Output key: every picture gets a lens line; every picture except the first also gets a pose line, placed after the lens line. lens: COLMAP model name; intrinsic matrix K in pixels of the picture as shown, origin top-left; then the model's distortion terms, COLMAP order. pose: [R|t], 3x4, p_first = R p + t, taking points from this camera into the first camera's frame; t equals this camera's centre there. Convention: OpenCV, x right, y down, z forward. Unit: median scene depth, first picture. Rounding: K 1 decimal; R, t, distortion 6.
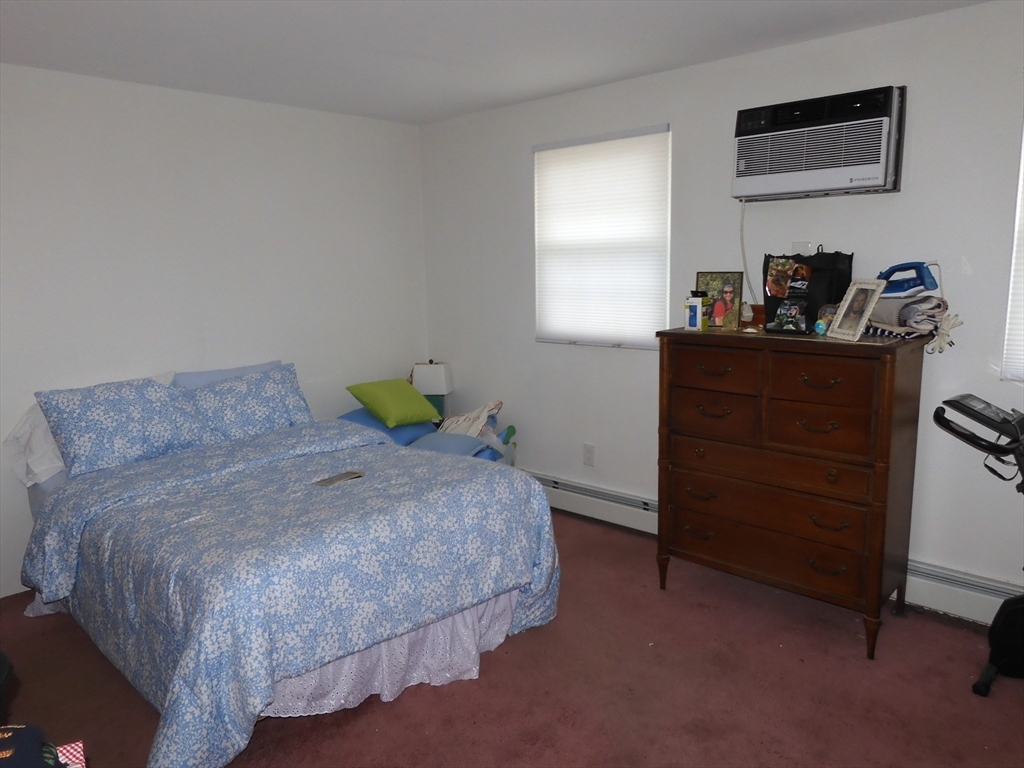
lens RADIAL K [[737.6, 0, 511.4], [0, 737.6, 379.5], [0, 0, 1]] dist [-0.001082, 0.003370]
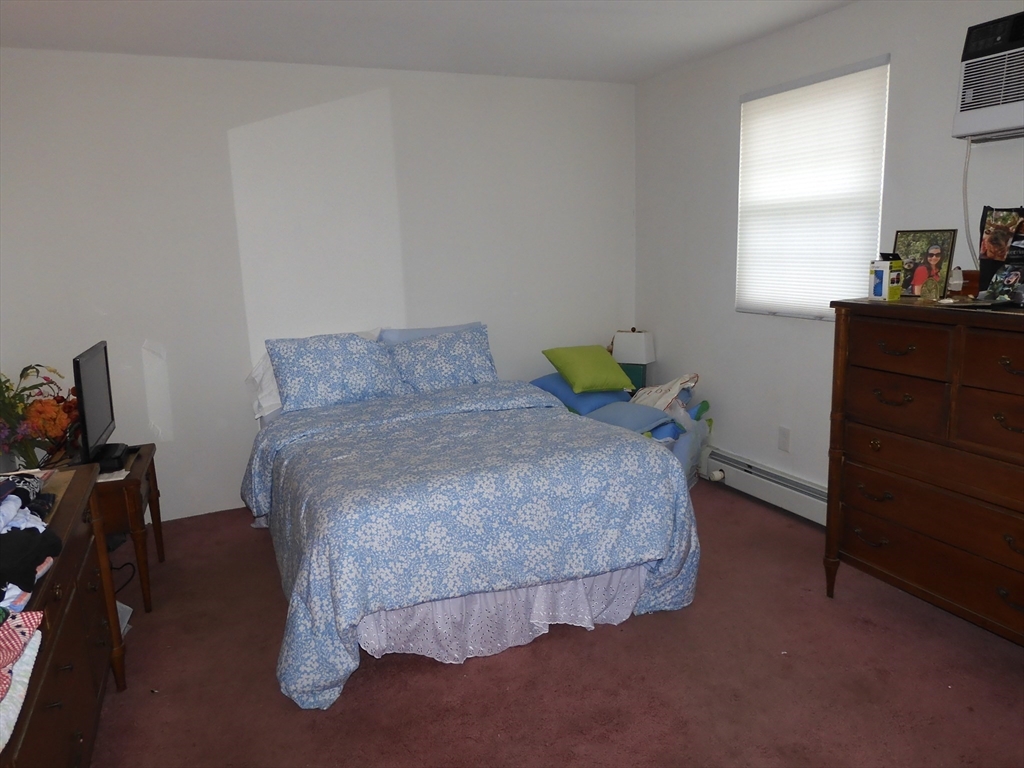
lens RADIAL K [[737.6, 0, 511.4], [0, 737.6, 379.5], [0, 0, 1]] dist [-0.001082, 0.003370]
pose [[0.918838, 0.064197, -0.389379, 0.196816], [-0.049208, 0.997617, 0.048359, 0.003557], [0.391555, -0.025273, 0.919807, 0.059666]]
